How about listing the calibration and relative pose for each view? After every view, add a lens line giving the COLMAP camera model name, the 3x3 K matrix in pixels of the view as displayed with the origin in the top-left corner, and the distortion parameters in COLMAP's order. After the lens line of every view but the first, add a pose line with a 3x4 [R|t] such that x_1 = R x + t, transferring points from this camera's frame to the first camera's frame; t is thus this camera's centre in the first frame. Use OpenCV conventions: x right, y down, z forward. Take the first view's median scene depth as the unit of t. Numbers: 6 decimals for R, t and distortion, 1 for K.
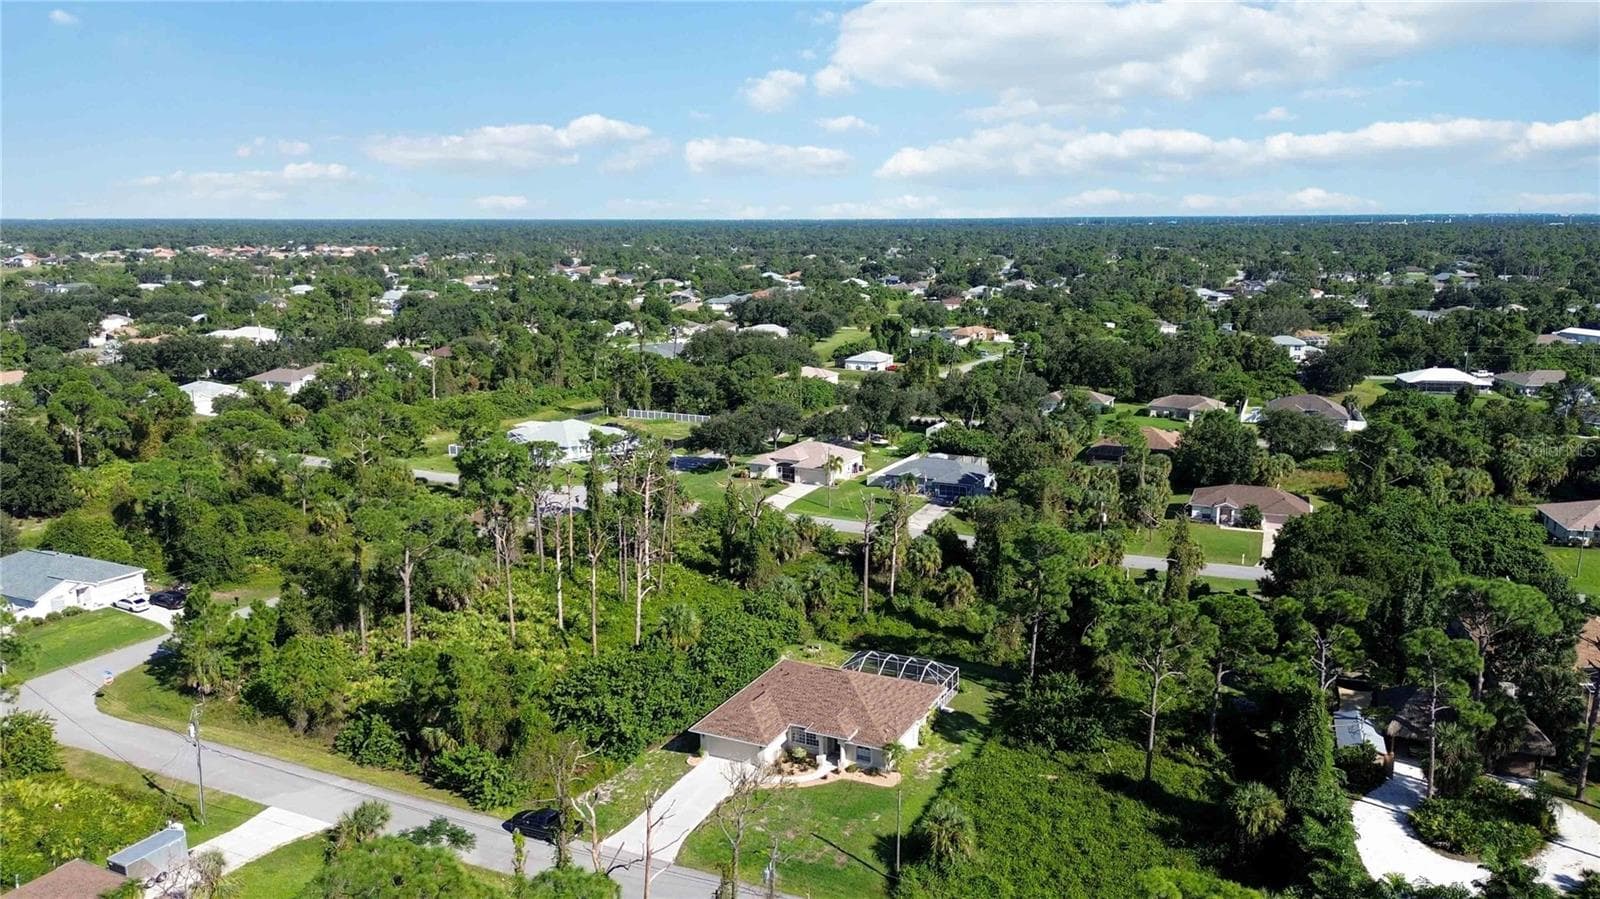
lens RADIAL K [[1148.8, 0, 837.4], [0, 1148.8, 447.0], [0, 0, 1]] dist [0.052891, -0.045118]
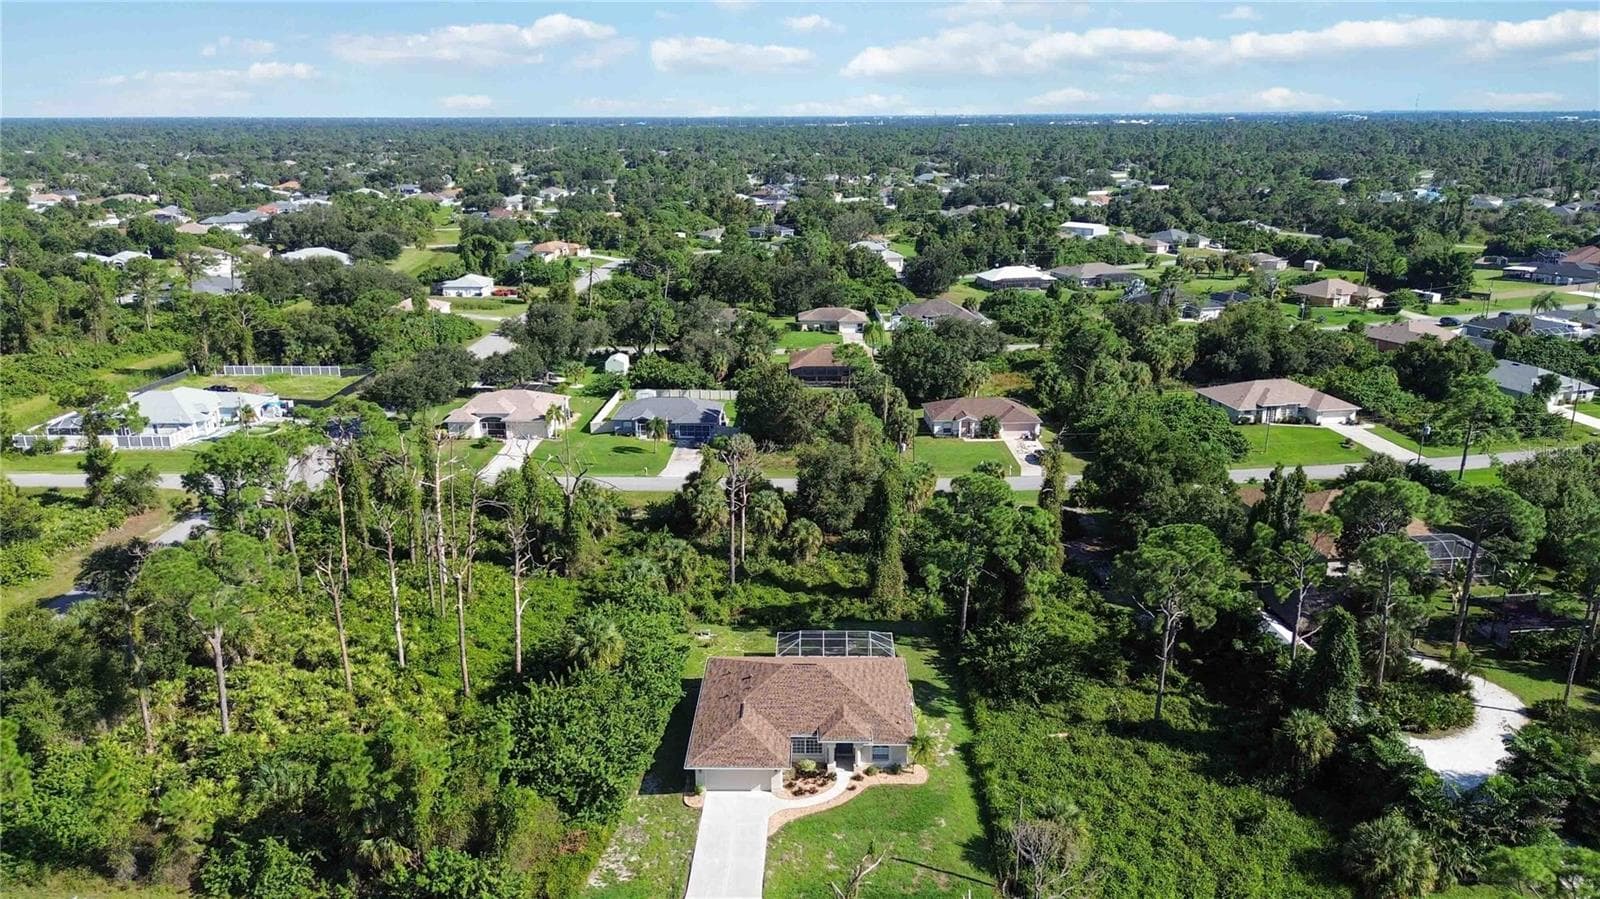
lens RADIAL K [[1135.3, 0, 799.1], [0, 1135.3, 444.6], [0, 0, 1]] dist [0.055620, -0.052463]
pose [[0.916803, -0.111215, 0.383540, -0.261340], [0.079290, 0.992011, 0.098120, -0.050974], [-0.391388, -0.059546, 0.918297, 0.154521]]
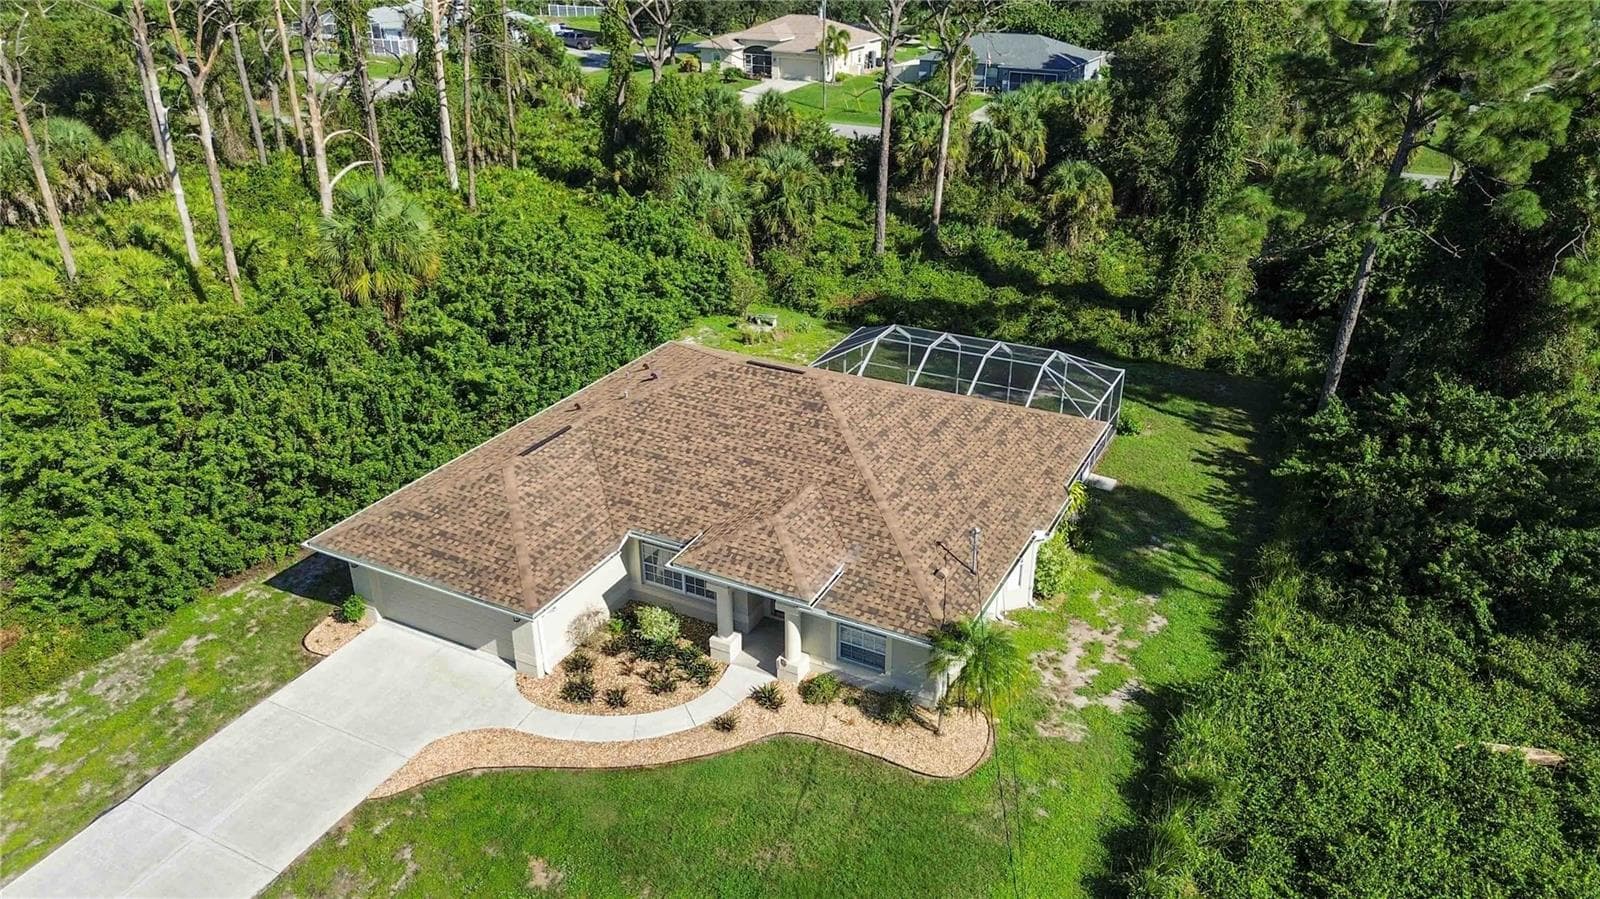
lens RADIAL K [[1136.0, 0, 790.2], [0, 1136.0, 465.5], [0, 0, 1]] dist [0.066053, -0.063436]
pose [[0.998495, 0.023266, -0.049668, 0.013056], [-0.009347, 0.964503, 0.263905, 0.106199], [0.054045, -0.263043, 0.963269, 0.535117]]
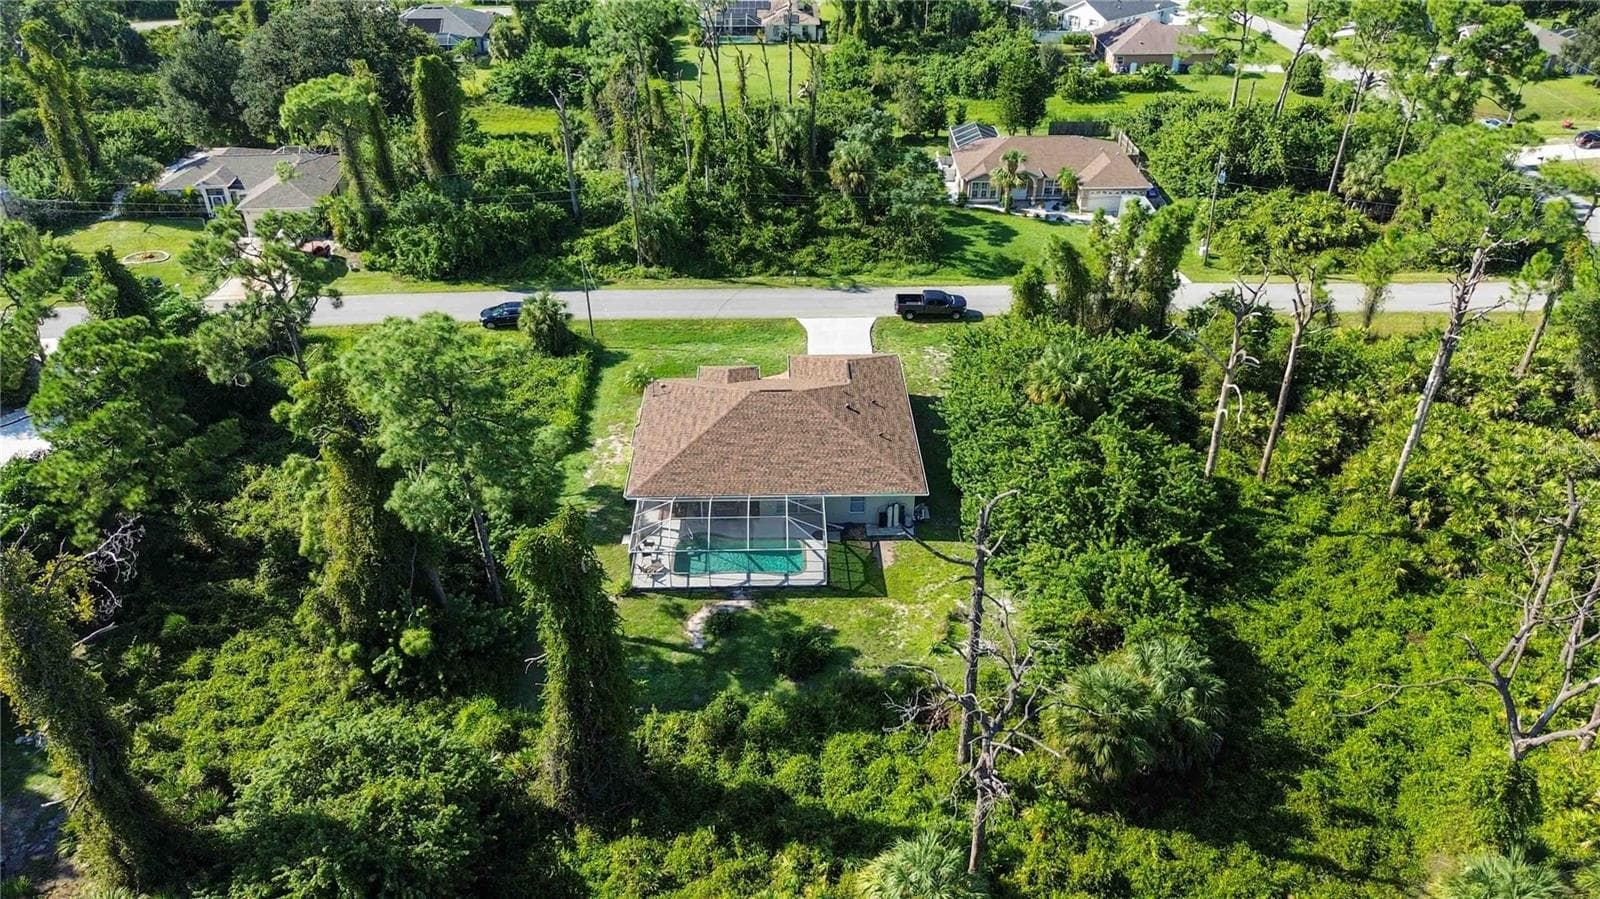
lens RADIAL K [[1136.0, 0, 798.8], [0, 1136.0, 454.2], [0, 0, 1]] dist [0.066053, -0.063436]
pose [[-0.893007, 0.228942, -0.387459, 0.194878], [-0.087497, 0.756188, 0.648478, -0.156935], [0.441456, 0.612997, -0.655249, 1.148248]]
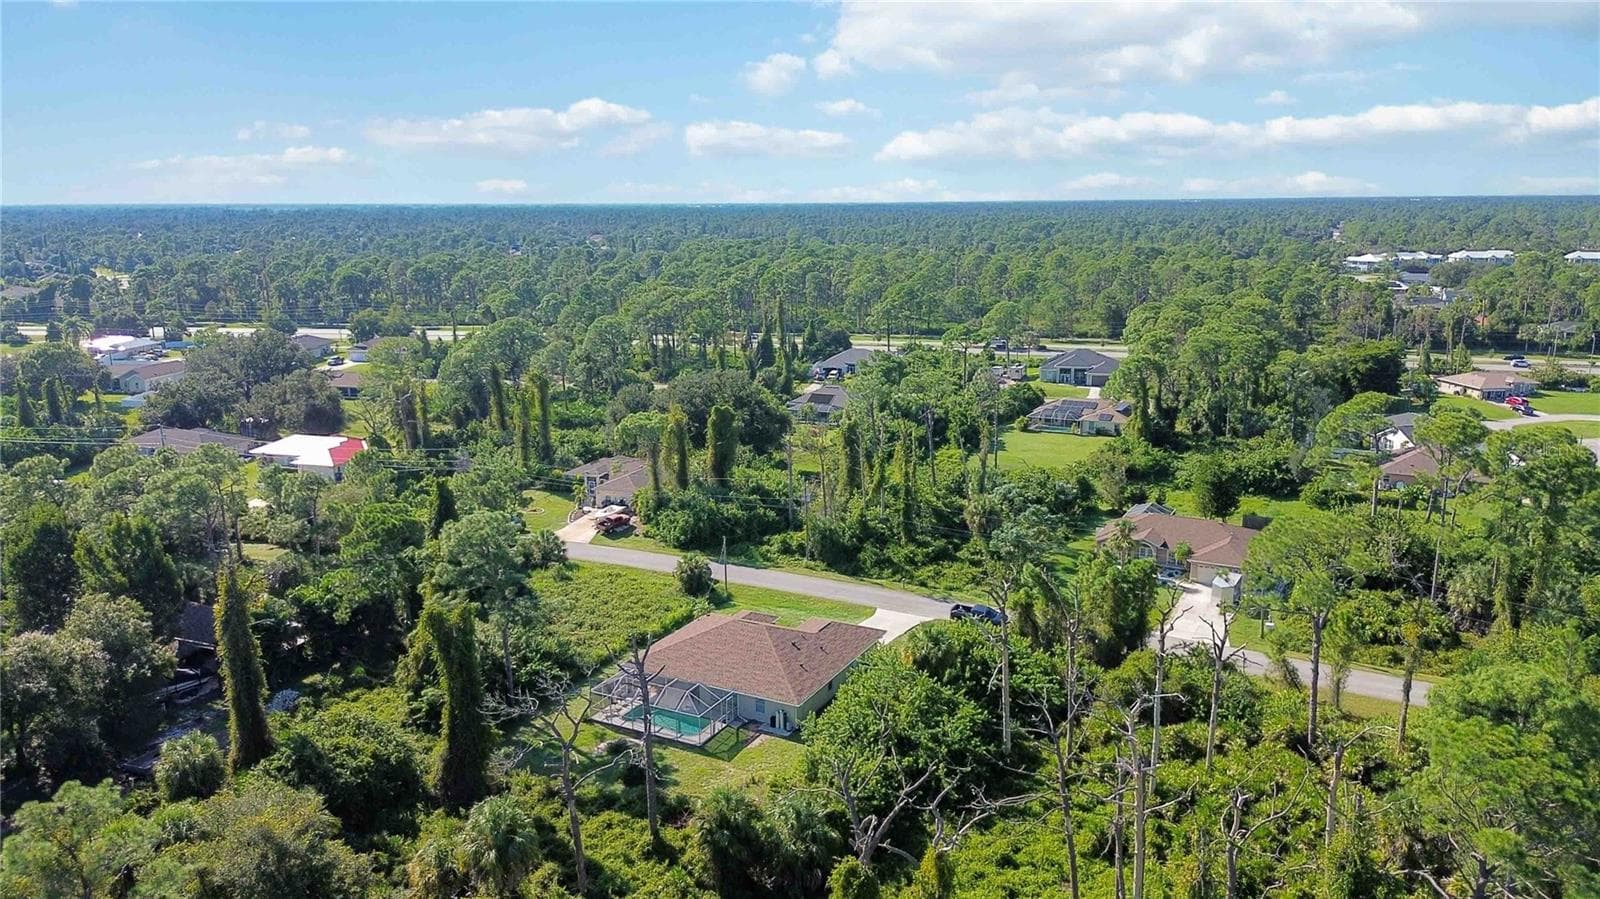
lens RADIAL K [[1136.0, 0, 803.9], [0, 1136.0, 445.2], [0, 0, 1]] dist [0.066053, -0.063436]
pose [[-0.999115, -0.012625, 0.040114, -0.063992], [0.003490, 0.925688, 0.378272, -0.228002], [-0.041909, 0.378077, -0.924825, 1.422557]]
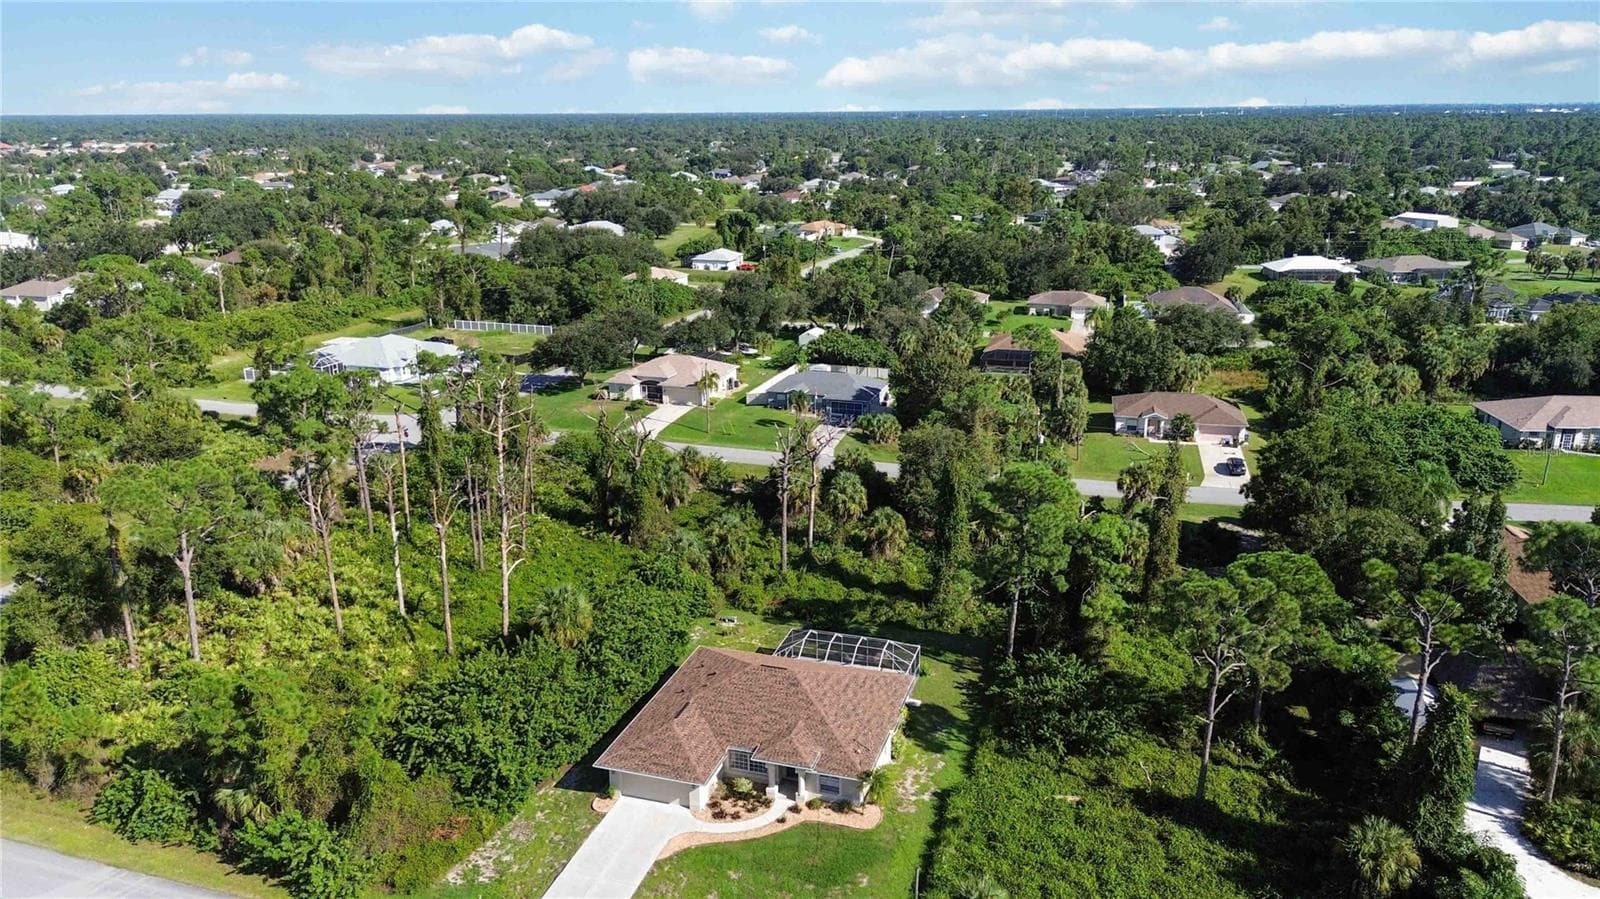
lens RADIAL K [[1135.3, 0, 794.7], [0, 1135.3, 446.4], [0, 0, 1]] dist [0.055620, -0.052463]
pose [[0.992801, -0.037355, 0.113803, -0.057000], [0.027084, 0.995528, 0.090497, -0.017985], [-0.116675, -0.086763, 0.989373, 0.202662]]
